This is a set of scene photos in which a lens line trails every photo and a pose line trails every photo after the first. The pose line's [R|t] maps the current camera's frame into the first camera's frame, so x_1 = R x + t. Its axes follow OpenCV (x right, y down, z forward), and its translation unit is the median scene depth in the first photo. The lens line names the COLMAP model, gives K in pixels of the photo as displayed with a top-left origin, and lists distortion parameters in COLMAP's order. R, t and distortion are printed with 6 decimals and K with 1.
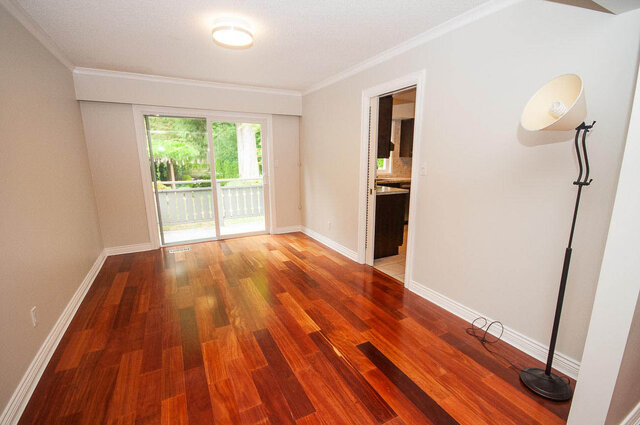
lens RADIAL K [[285.6, 0, 317.3], [0, 285.6, 213.5], [0, 0, 1]] dist [-0.002392, -0.007213]
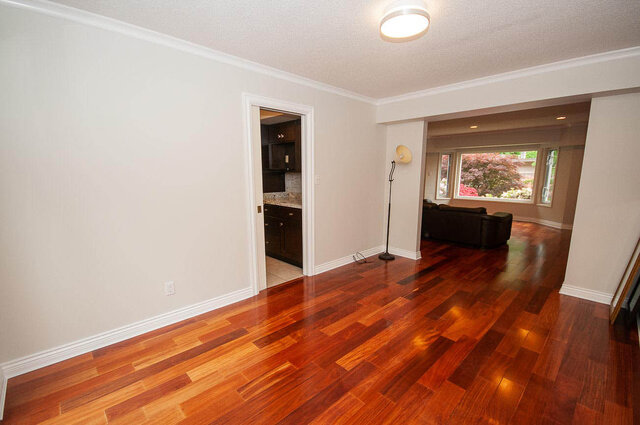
lens RADIAL K [[285.6, 0, 318.1], [0, 285.6, 214.5], [0, 0, 1]] dist [-0.002392, -0.007213]
pose [[-0.277236, -0.140727, 0.950440, -0.814776], [0.183043, 0.963362, 0.196033, -0.227770], [-0.943205, 0.228318, -0.241319, 1.172281]]
